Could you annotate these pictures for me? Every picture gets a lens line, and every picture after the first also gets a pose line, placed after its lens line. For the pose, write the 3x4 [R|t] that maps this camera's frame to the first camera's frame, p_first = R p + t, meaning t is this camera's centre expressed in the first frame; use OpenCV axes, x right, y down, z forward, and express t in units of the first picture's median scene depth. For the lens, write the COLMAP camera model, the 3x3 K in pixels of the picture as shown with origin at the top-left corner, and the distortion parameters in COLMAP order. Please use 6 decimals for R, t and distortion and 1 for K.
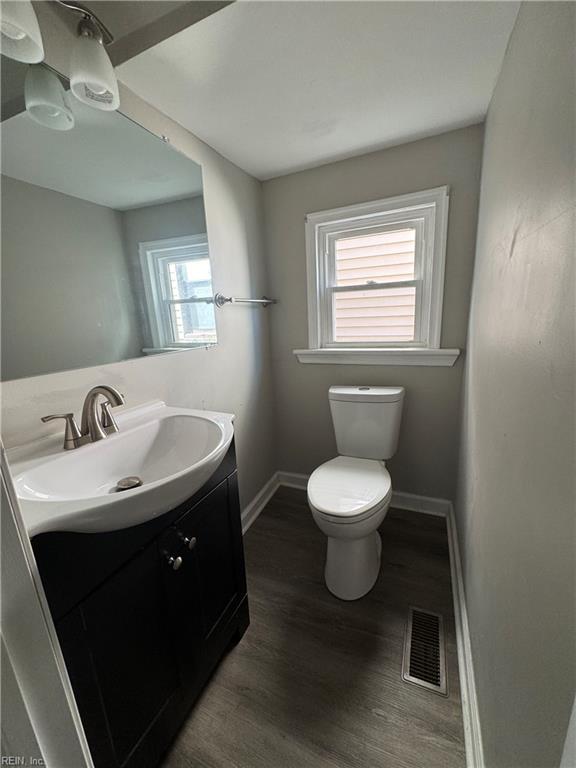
lens RADIAL K [[307.4, 0, 288.0], [0, 307.4, 384.0], [0, 0, 1]] dist [-0.001523, 0.000501]
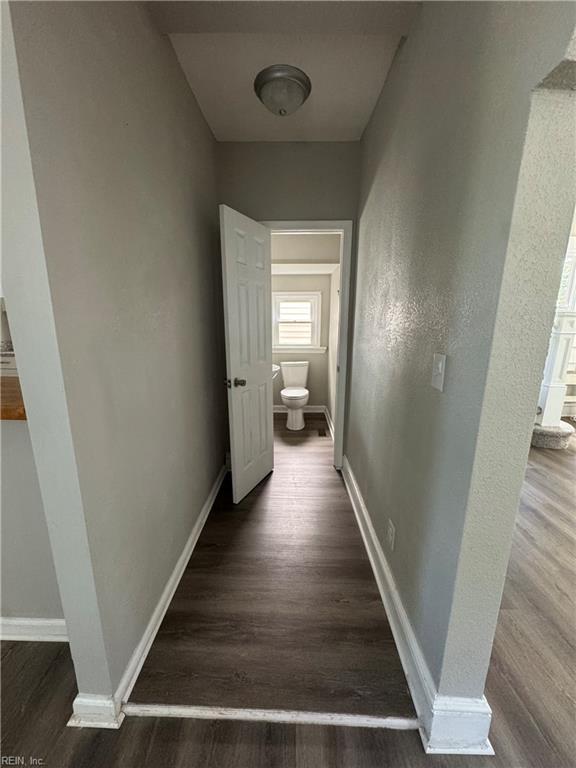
lens RADIAL K [[307.4, 0, 288.0], [0, 307.4, 384.0], [0, 0, 1]] dist [-0.001523, 0.000501]
pose [[0.926458, -0.041270, 0.374128, -0.814459], [0.040859, 0.999124, 0.009034, 0.178585], [-0.374173, 0.006916, 0.927333, -1.438635]]
